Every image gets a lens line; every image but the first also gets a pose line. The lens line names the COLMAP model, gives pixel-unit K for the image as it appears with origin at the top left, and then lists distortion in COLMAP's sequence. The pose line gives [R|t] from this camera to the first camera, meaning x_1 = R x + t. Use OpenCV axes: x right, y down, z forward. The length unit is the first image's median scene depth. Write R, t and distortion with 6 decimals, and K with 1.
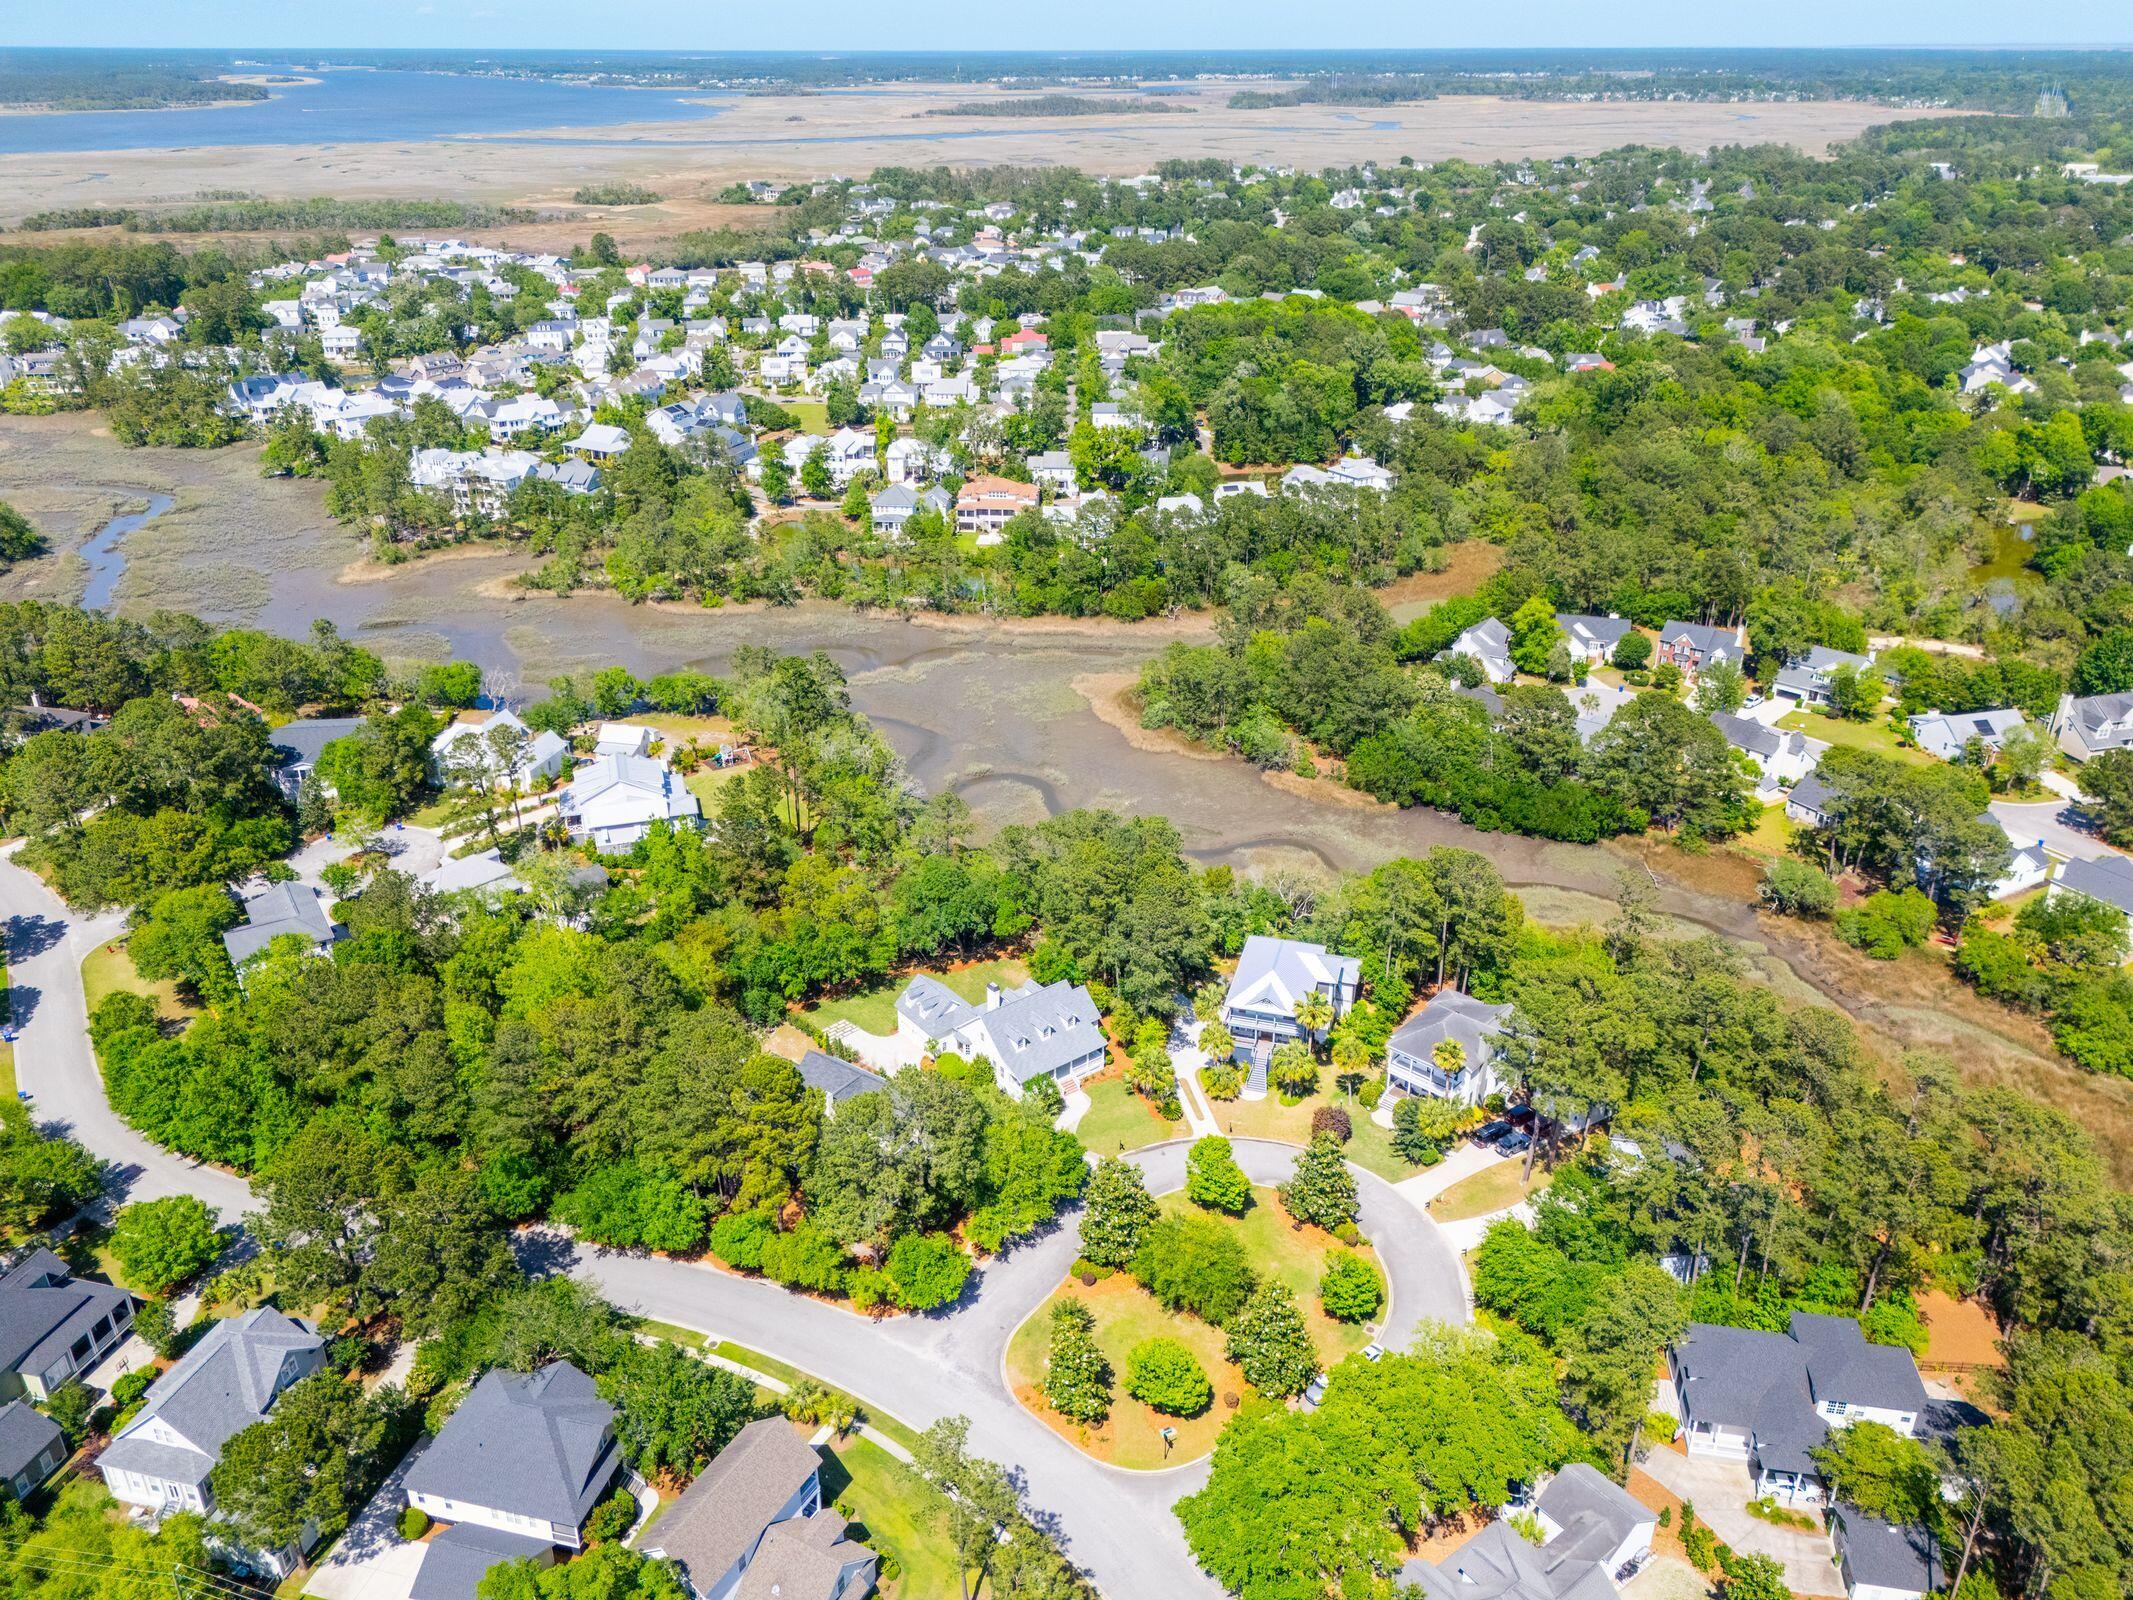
lens RADIAL K [[1515.7, 0, 1073.8], [0, 1515.7, 854.0], [0, 0, 1]] dist [-0.019794, 0.006960]
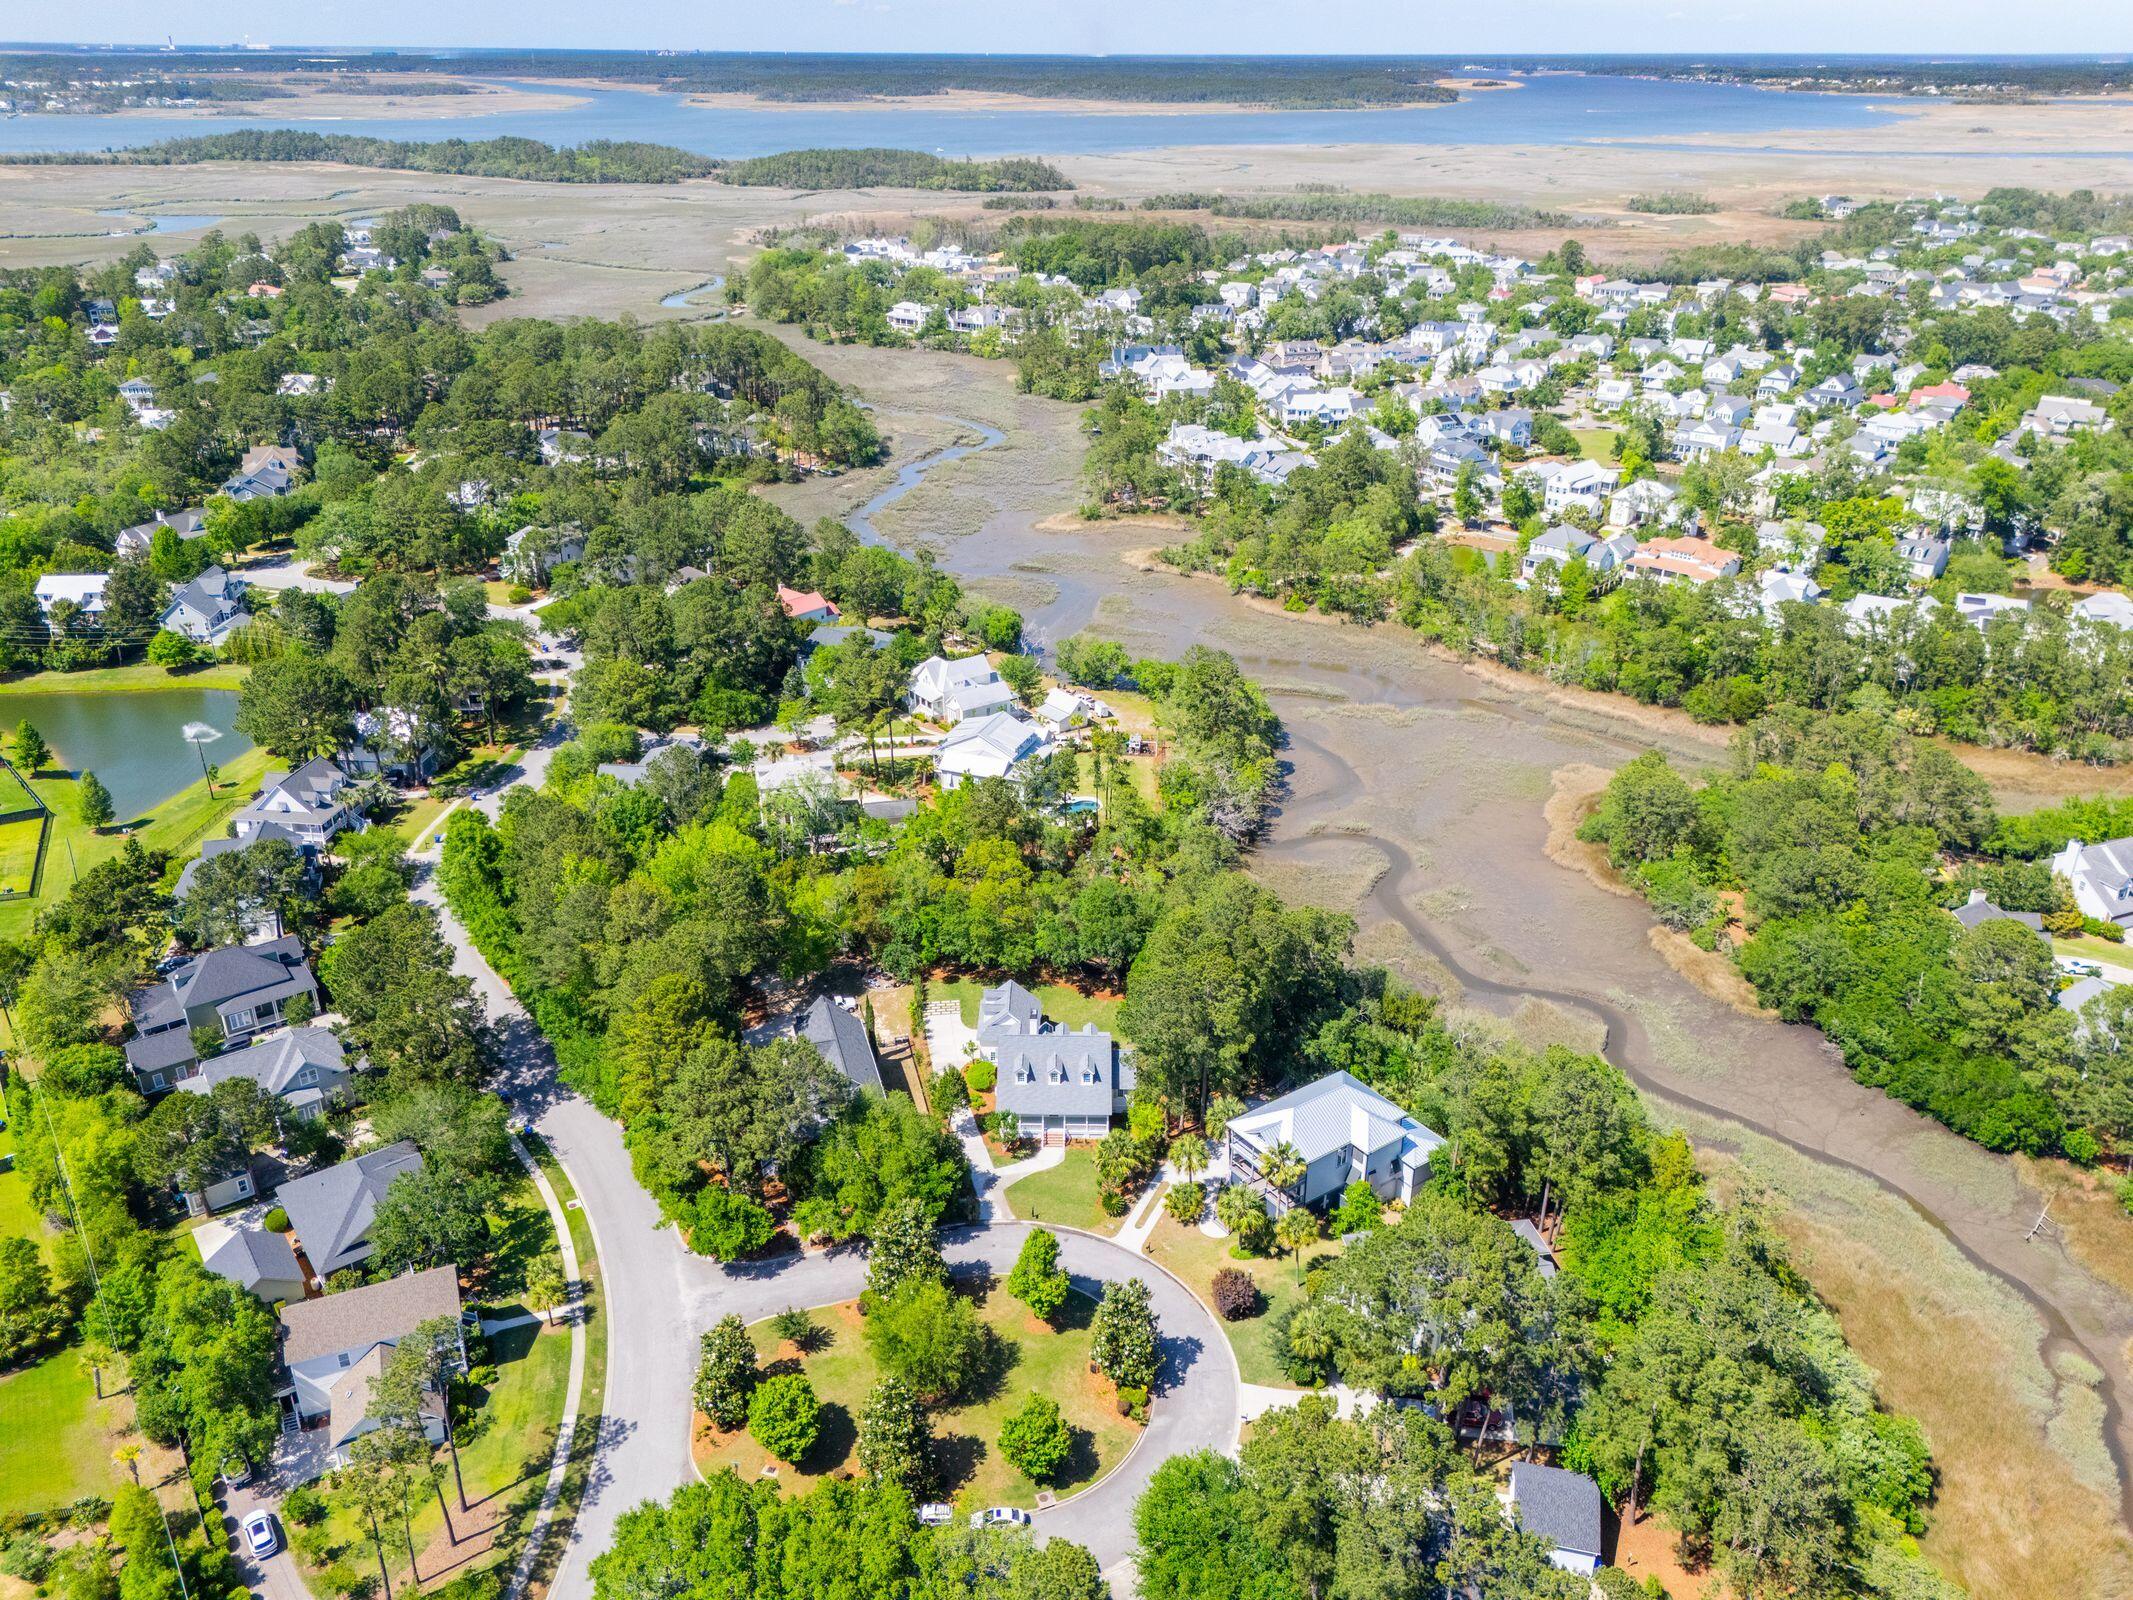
lens RADIAL K [[1554.4, 0, 1066.5], [0, 1554.4, 800.0], [0, 0, 1]] dist [-0.000330, -0.015274]
pose [[0.770166, 0.263538, -0.580855, 0.273482], [-0.288100, 0.956196, 0.051837, -0.054617], [0.569072, 0.127421, 0.812355, 0.101992]]
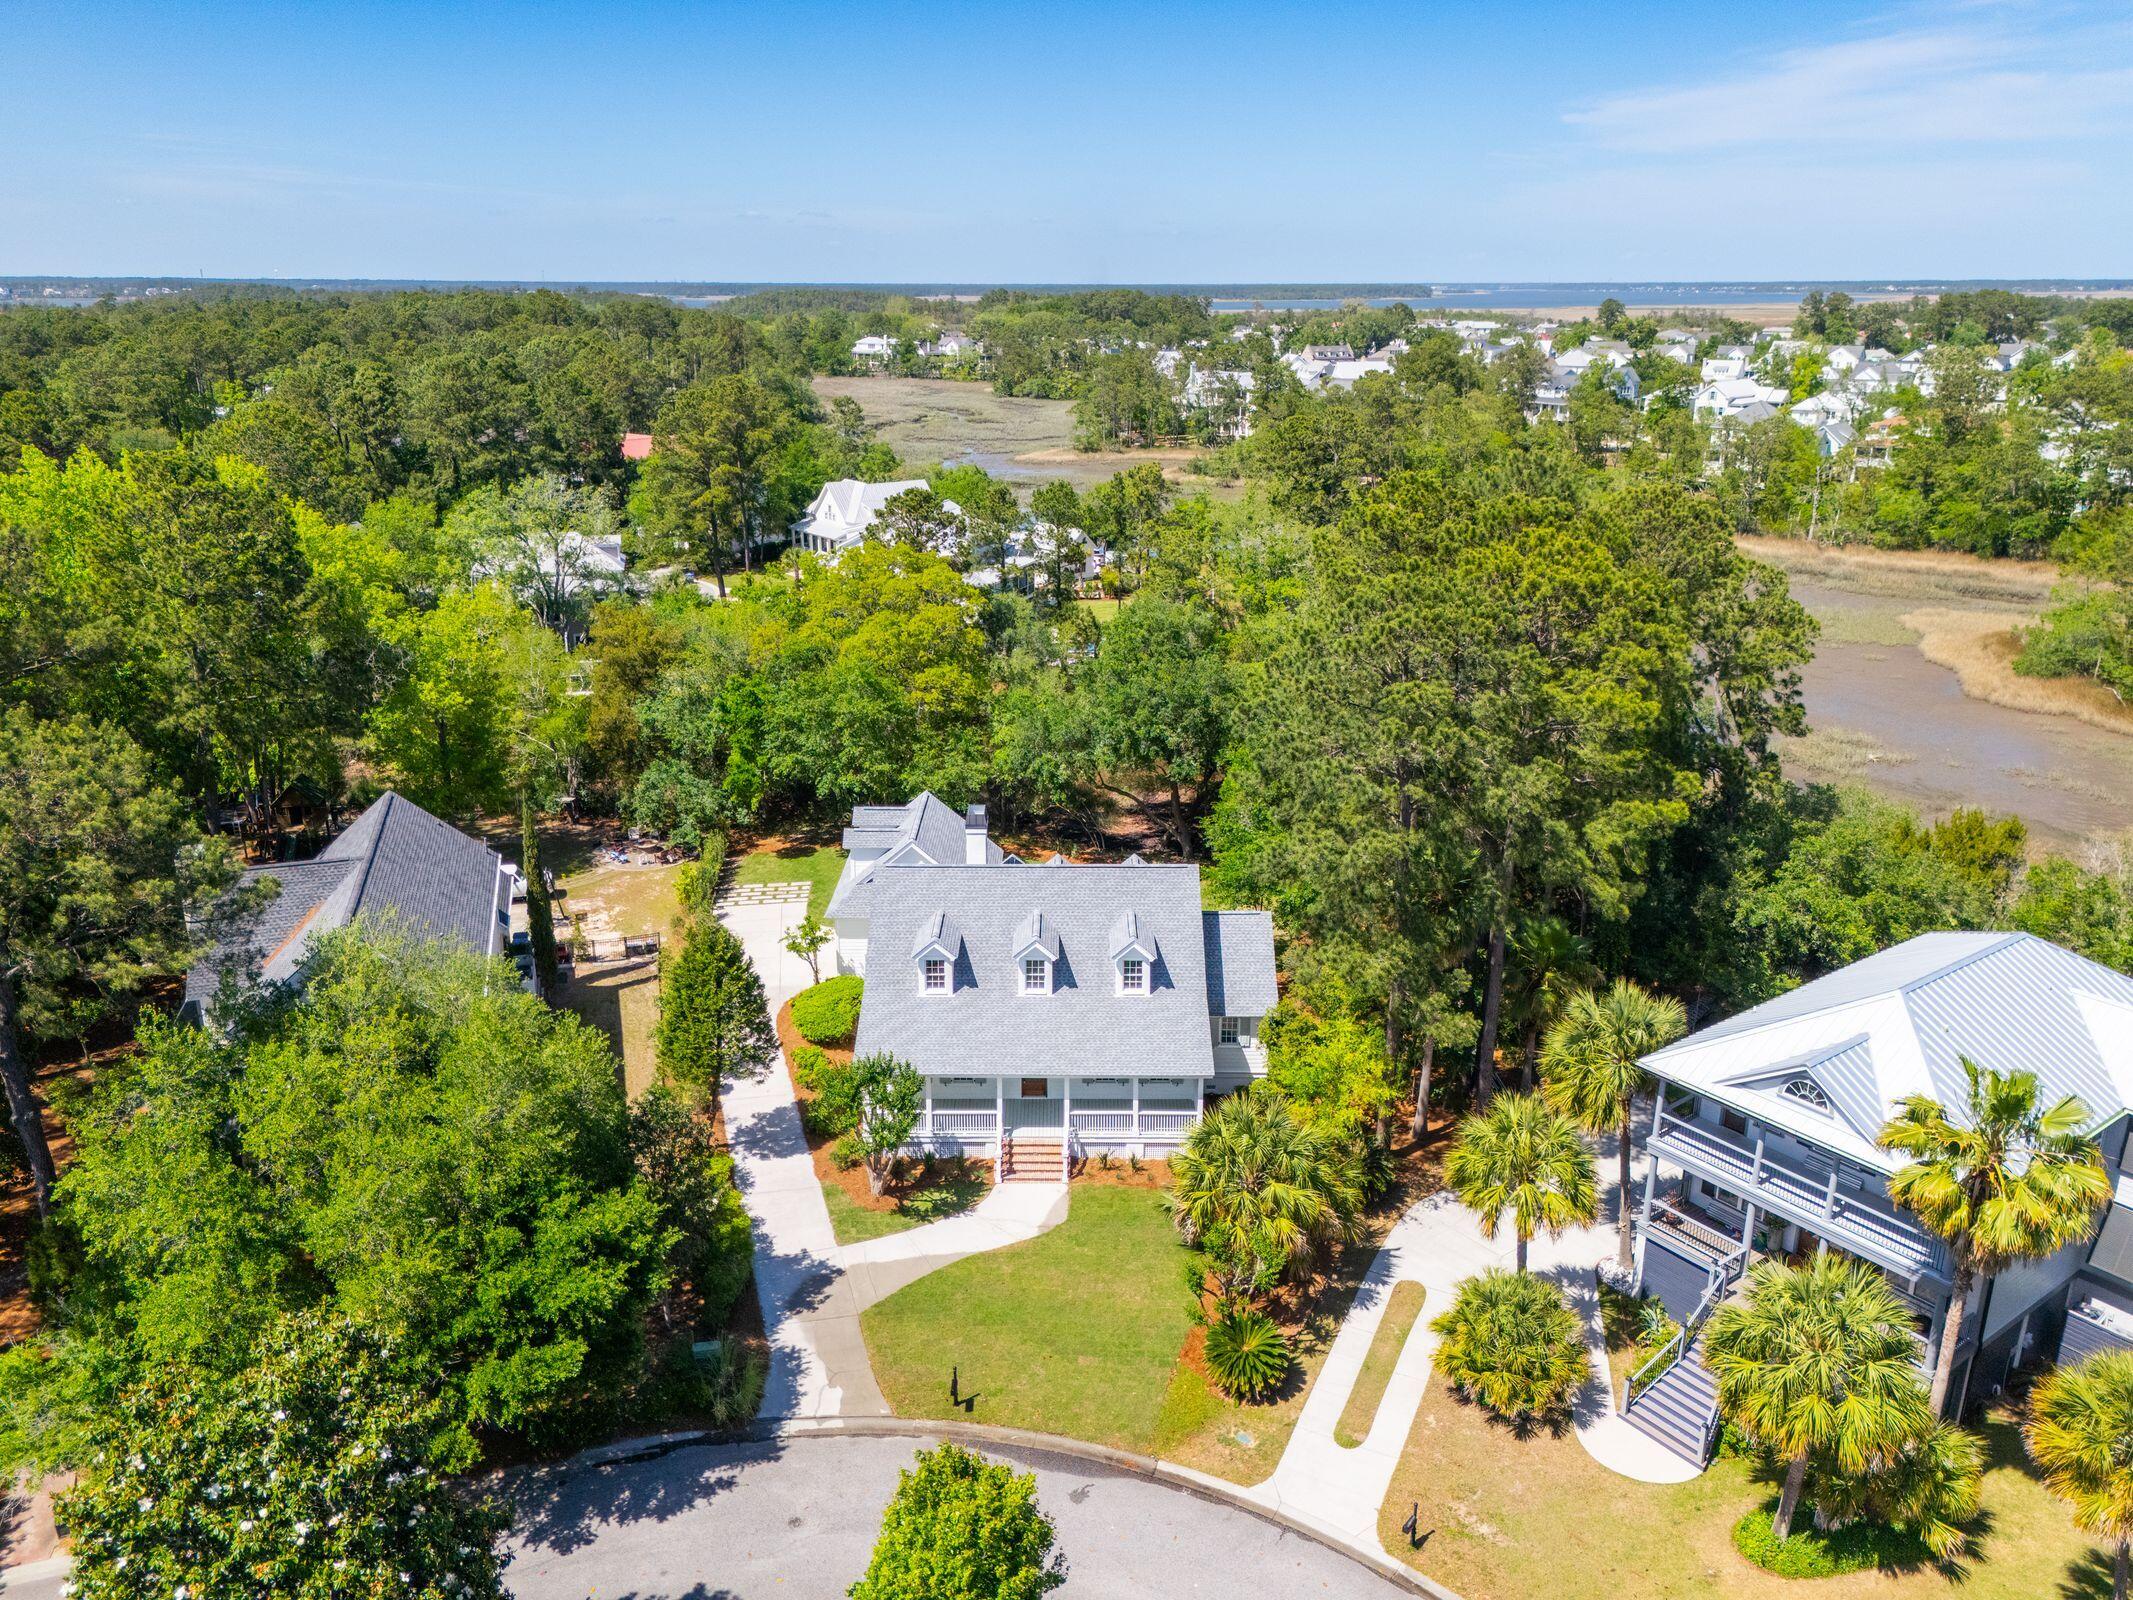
lens RADIAL K [[1554.4, 0, 1066.5], [0, 1554.4, 800.0], [0, 0, 1]] dist [-0.000330, -0.015274]
pose [[0.775564, 0.186516, -0.603085, 0.093770], [-0.285369, 0.955755, -0.071398, 0.056287], [0.563085, 0.227475, 0.794475, 0.398410]]
